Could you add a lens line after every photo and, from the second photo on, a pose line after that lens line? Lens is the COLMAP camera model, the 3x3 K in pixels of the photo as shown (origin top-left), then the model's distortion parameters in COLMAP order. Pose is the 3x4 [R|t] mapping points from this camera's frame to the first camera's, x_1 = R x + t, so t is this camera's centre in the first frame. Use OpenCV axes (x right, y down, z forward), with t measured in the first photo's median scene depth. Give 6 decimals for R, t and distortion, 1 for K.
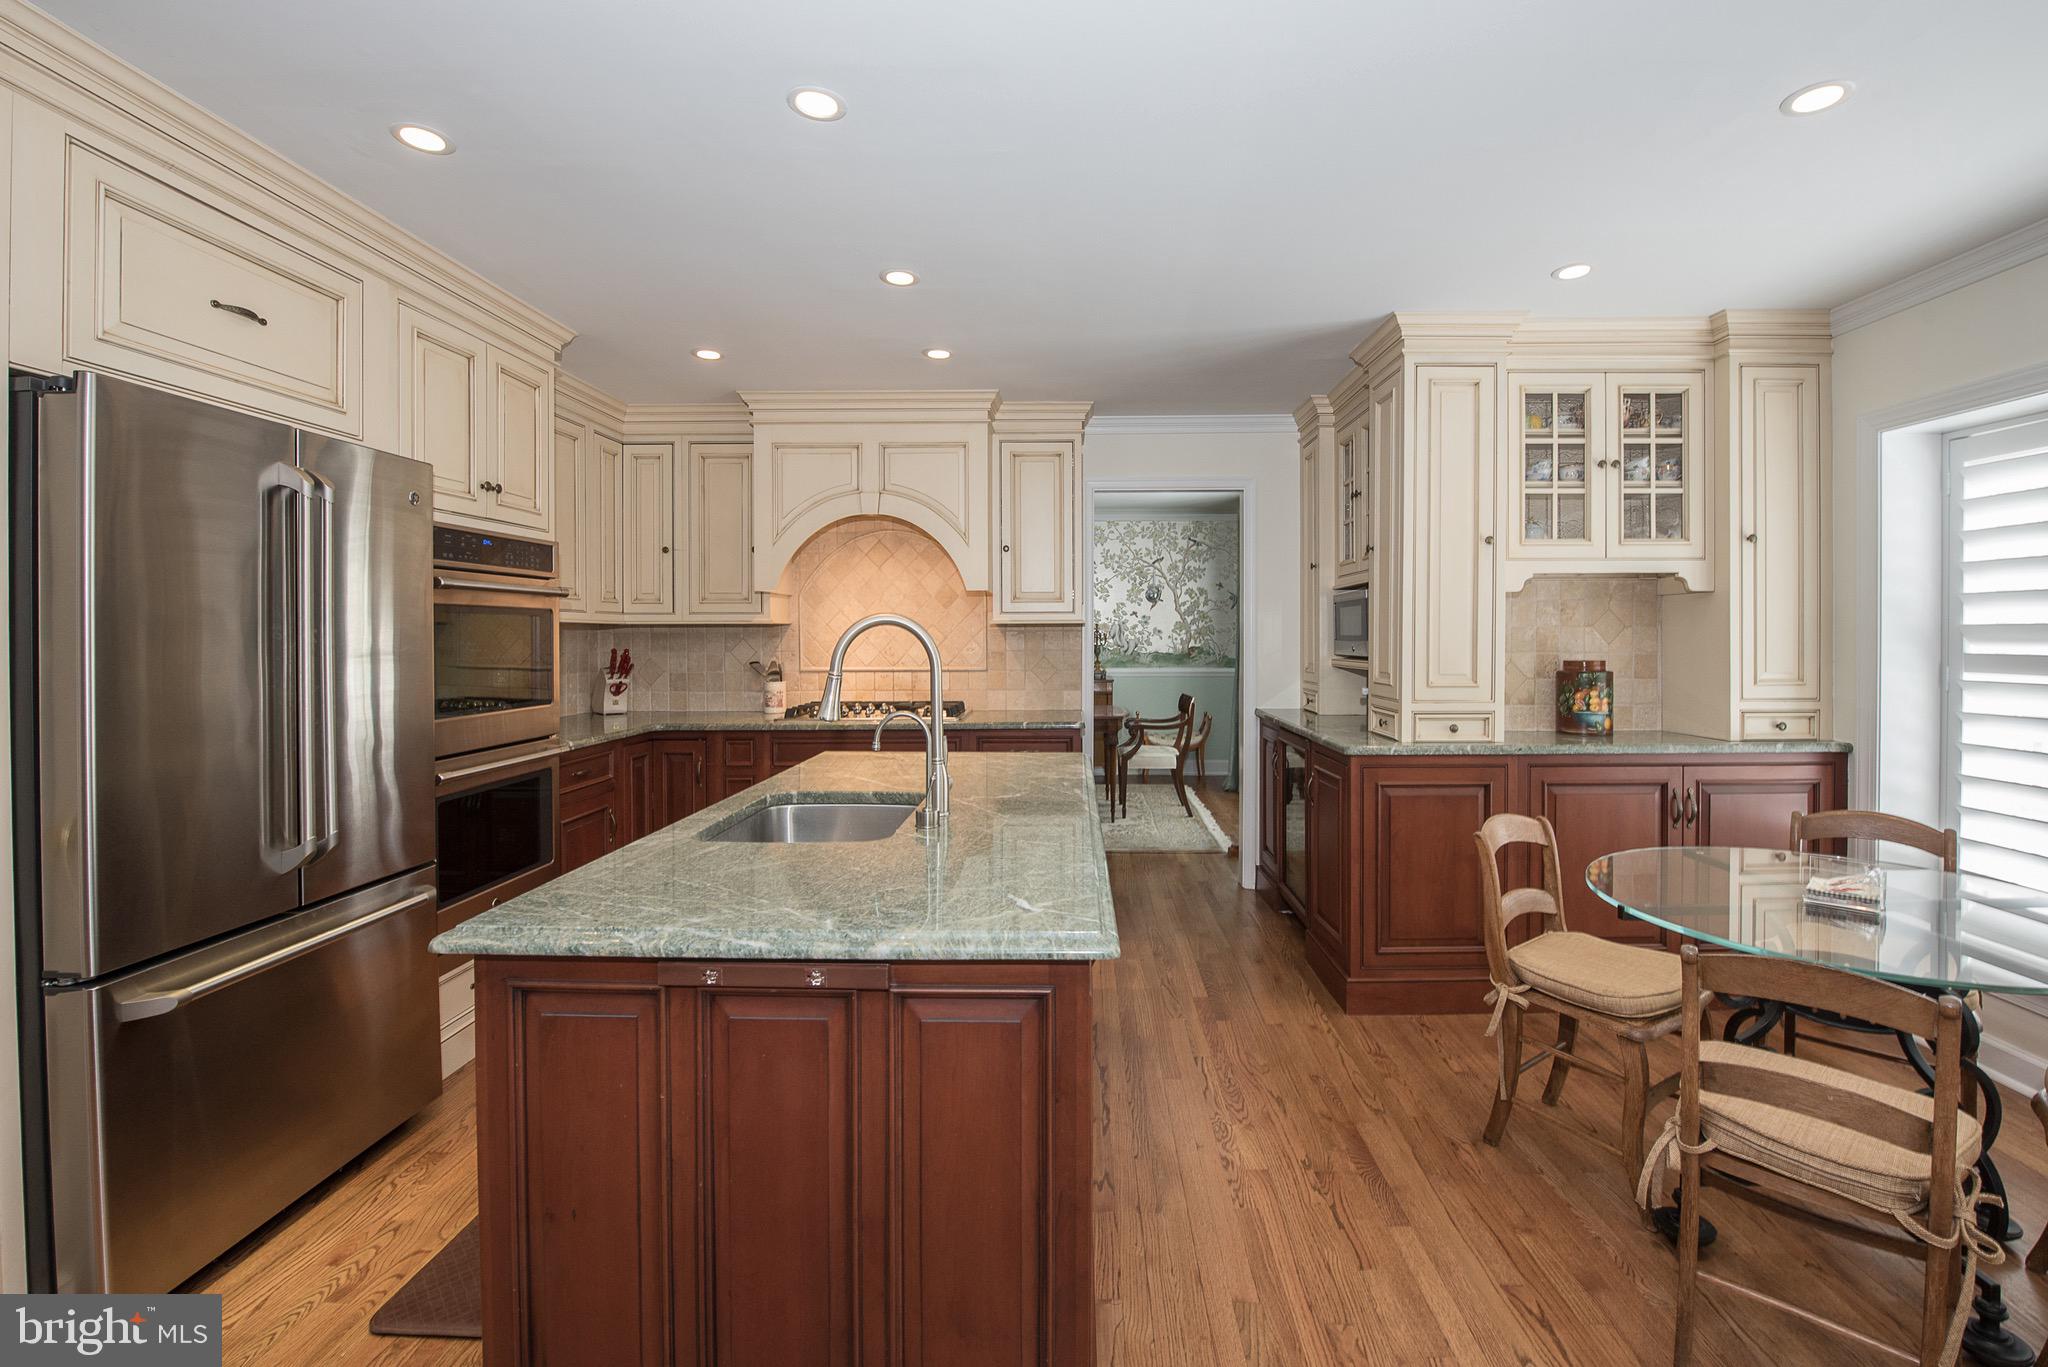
lens RADIAL K [[924.8, 0, 1052.3], [0, 924.8, 648.7], [0, 0, 1]] dist [-0.003591, -0.003950]
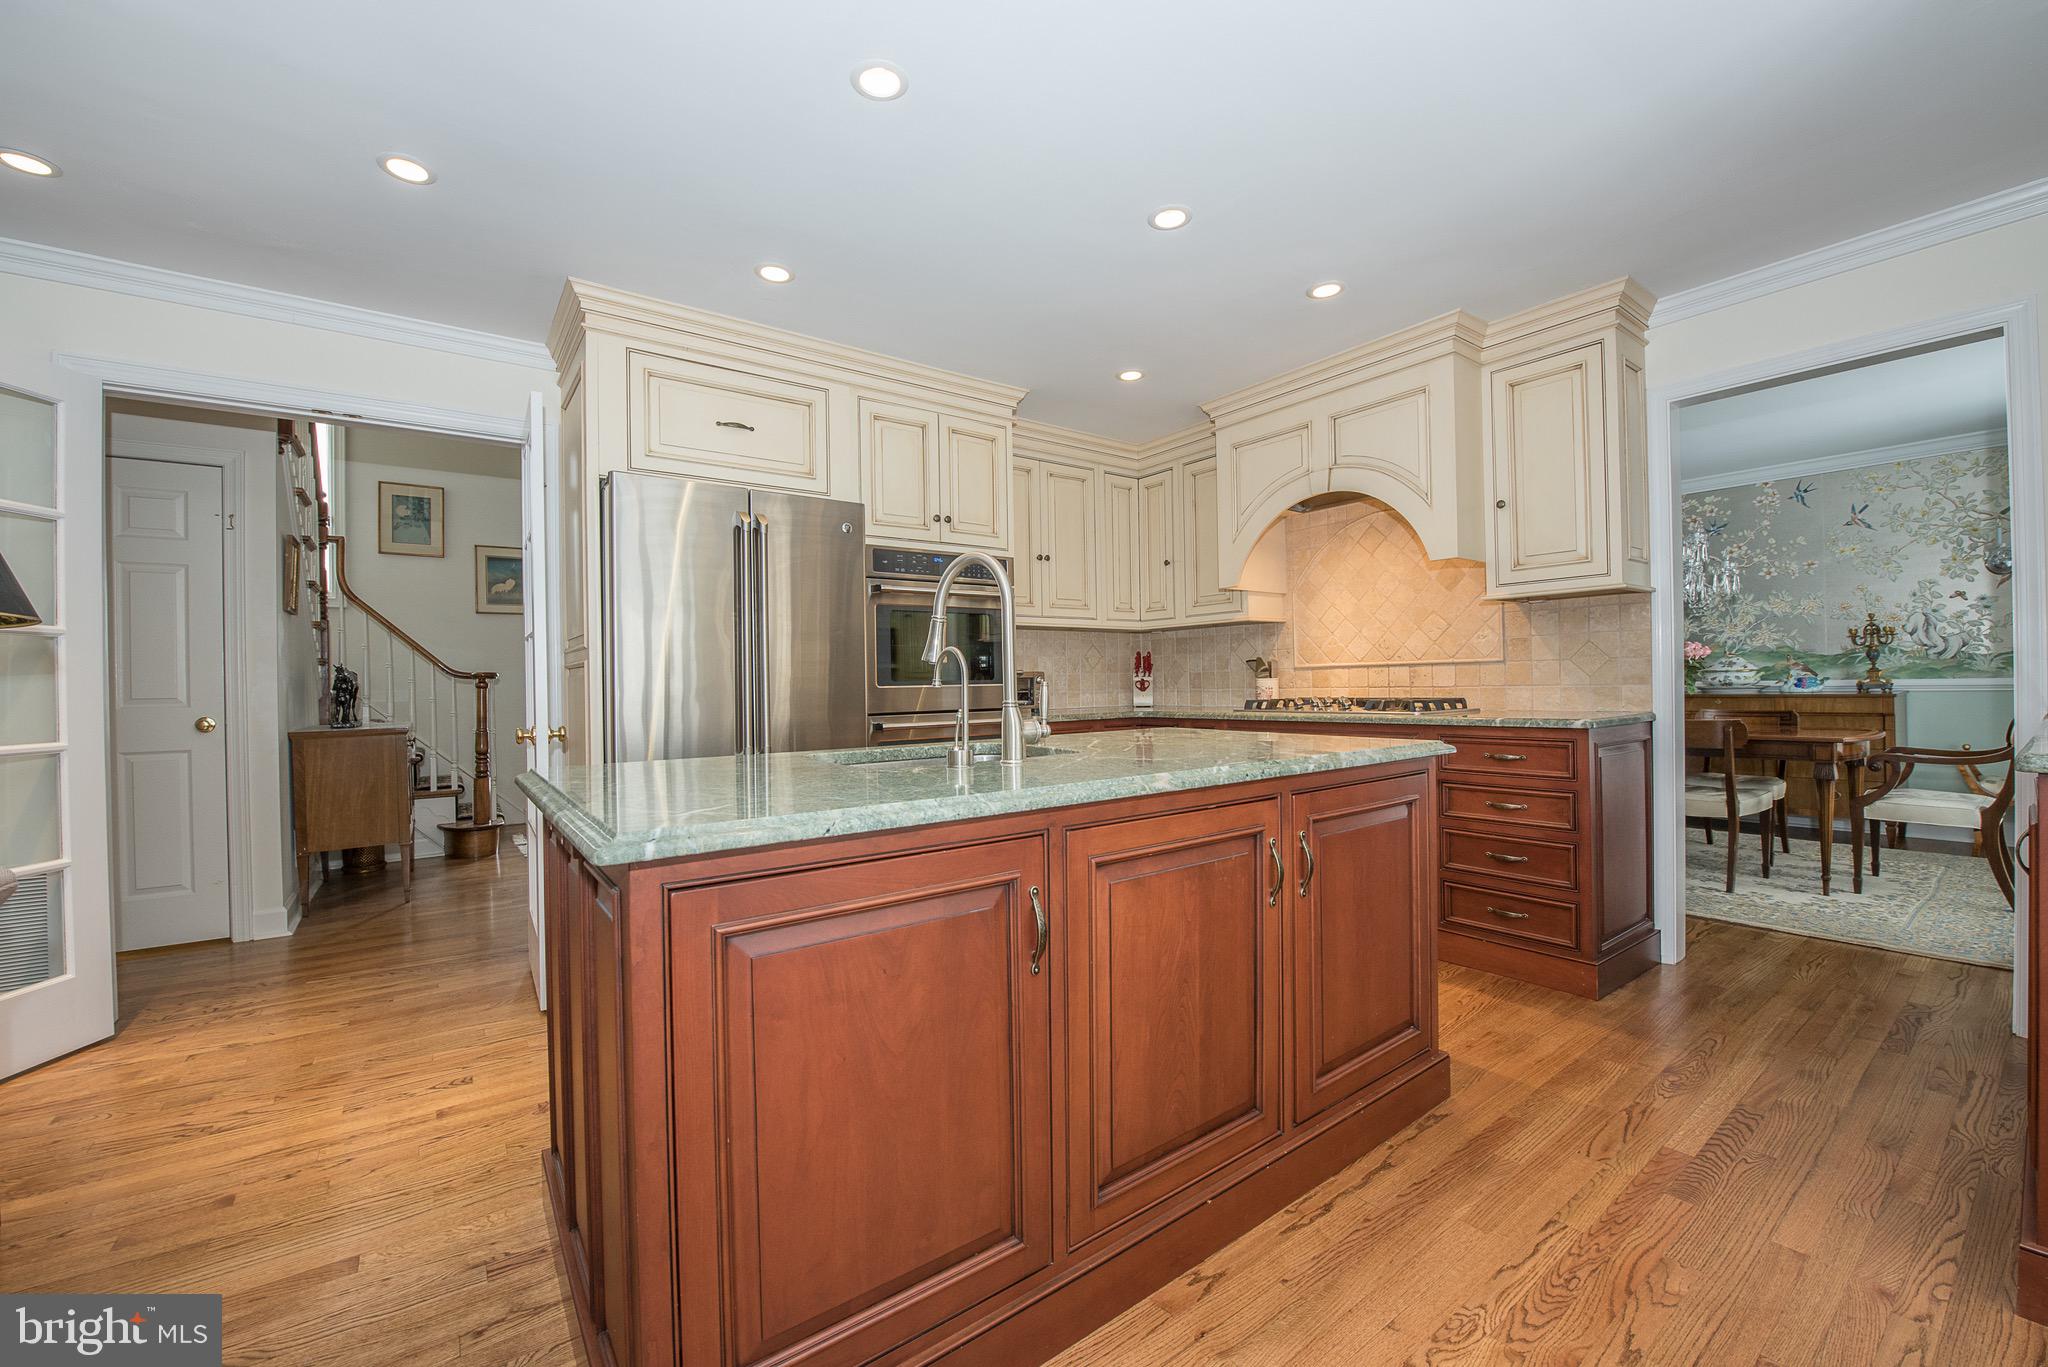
lens RADIAL K [[805.0, 0, 1025.7], [0, 805.0, 681.5], [0, 0, 1]] dist [-0.012276, -0.003094]
pose [[0.601669, -0.011032, -0.798670, 0.318261], [0.005897, 0.999939, -0.009370, 0.059220], [0.798724, 0.000928, 0.601697, 0.312718]]
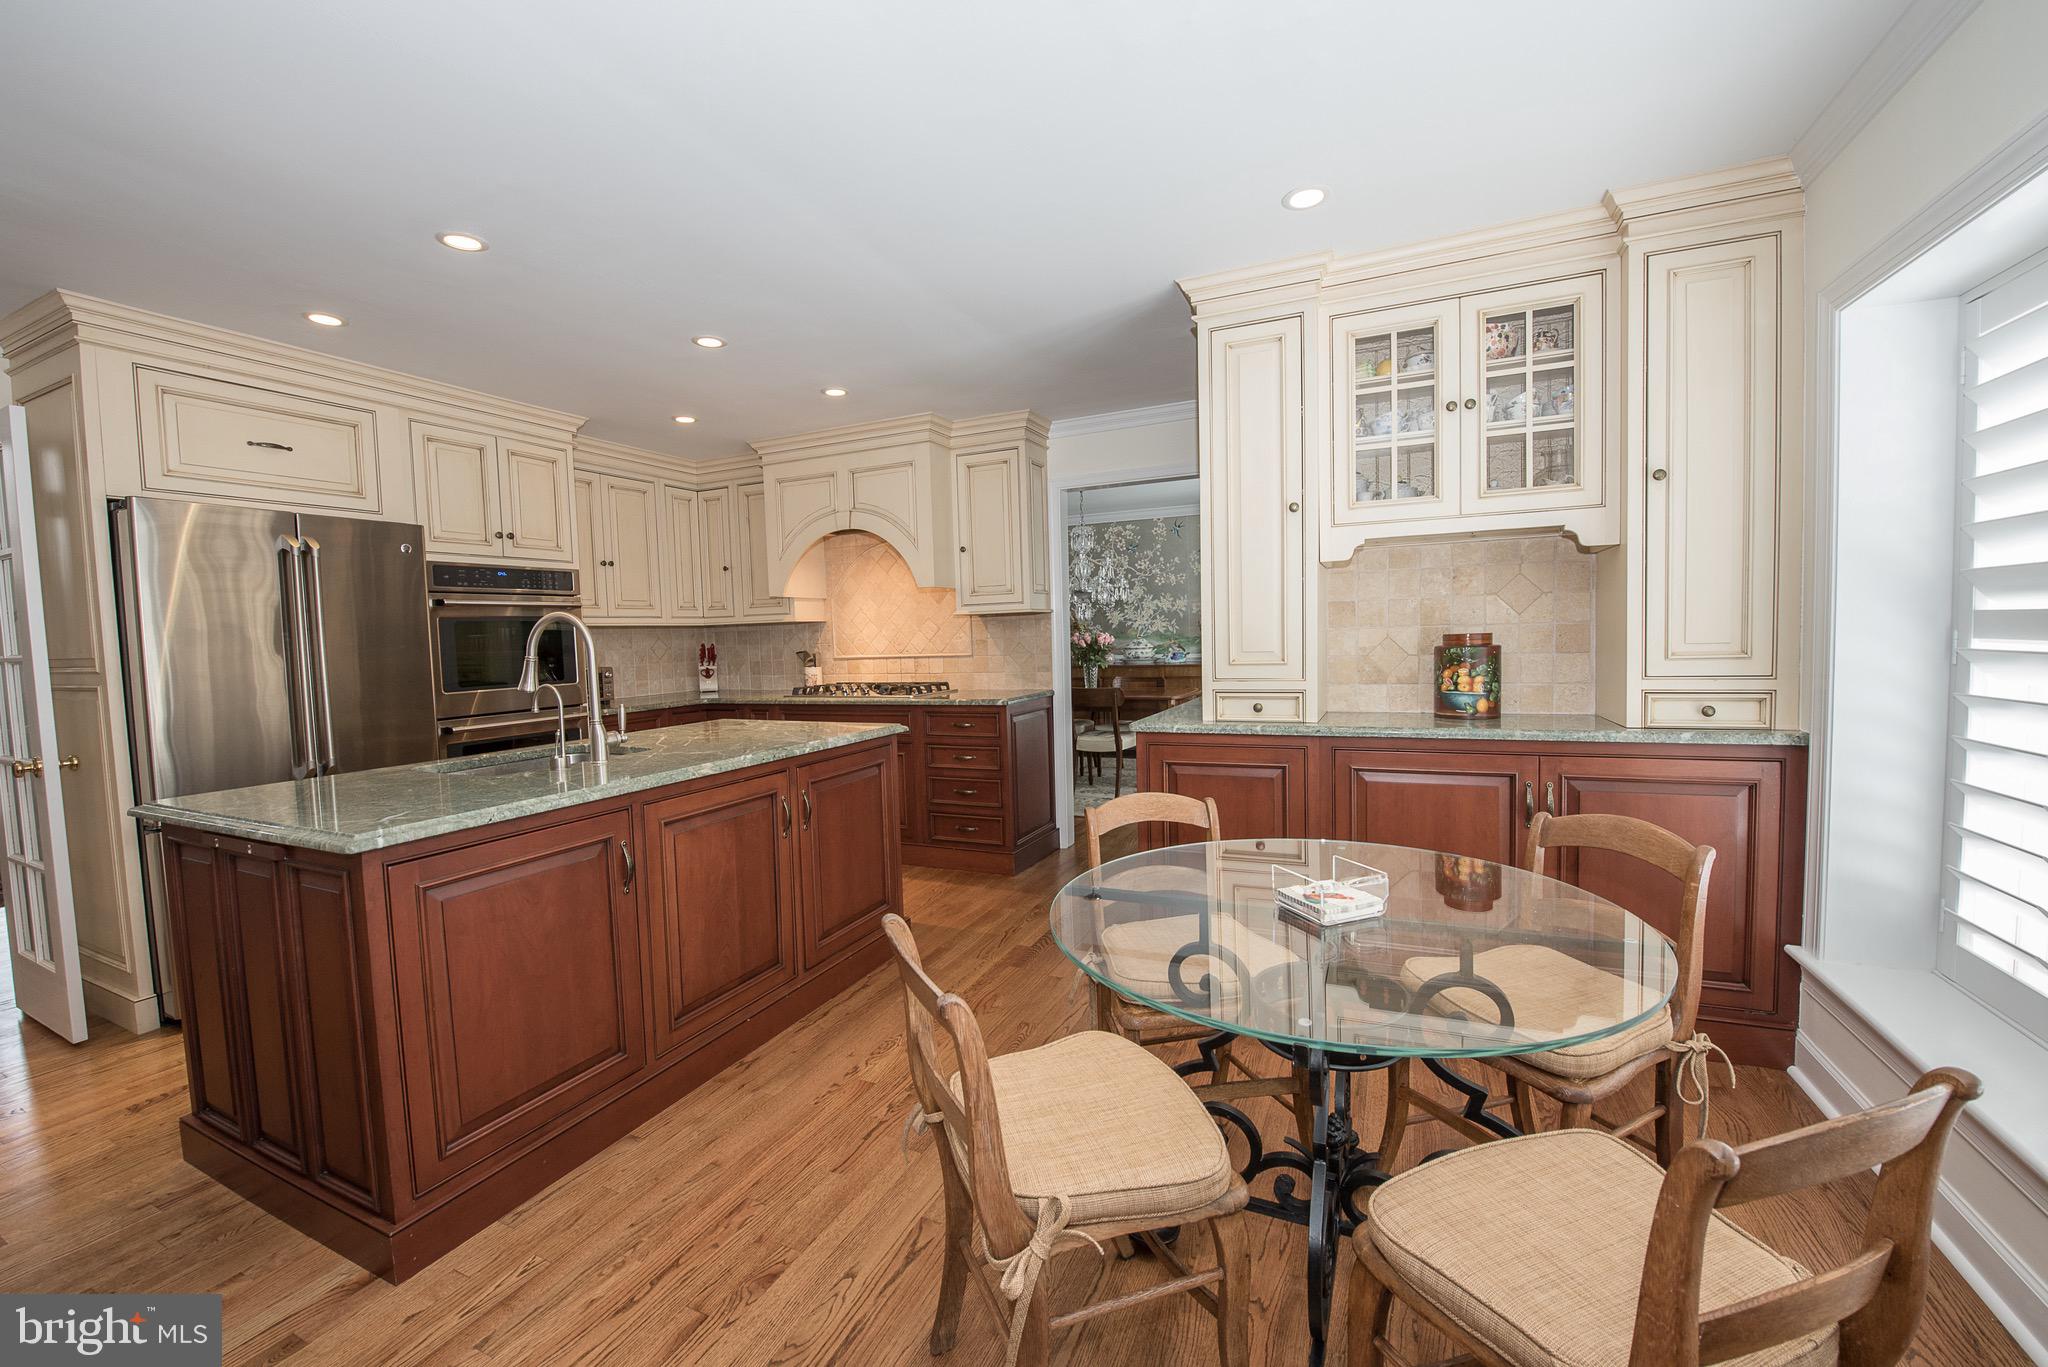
lens RADIAL K [[805.0, 0, 1015.2], [0, 805.0, 683.5], [0, 0, 1]] dist [-0.012276, -0.003094]
pose [[0.909560, -0.000658, -0.415572, 0.526154], [0.023443, 0.998488, 0.049729, 0.012515], [0.414911, -0.054974, 0.908200, 0.133499]]
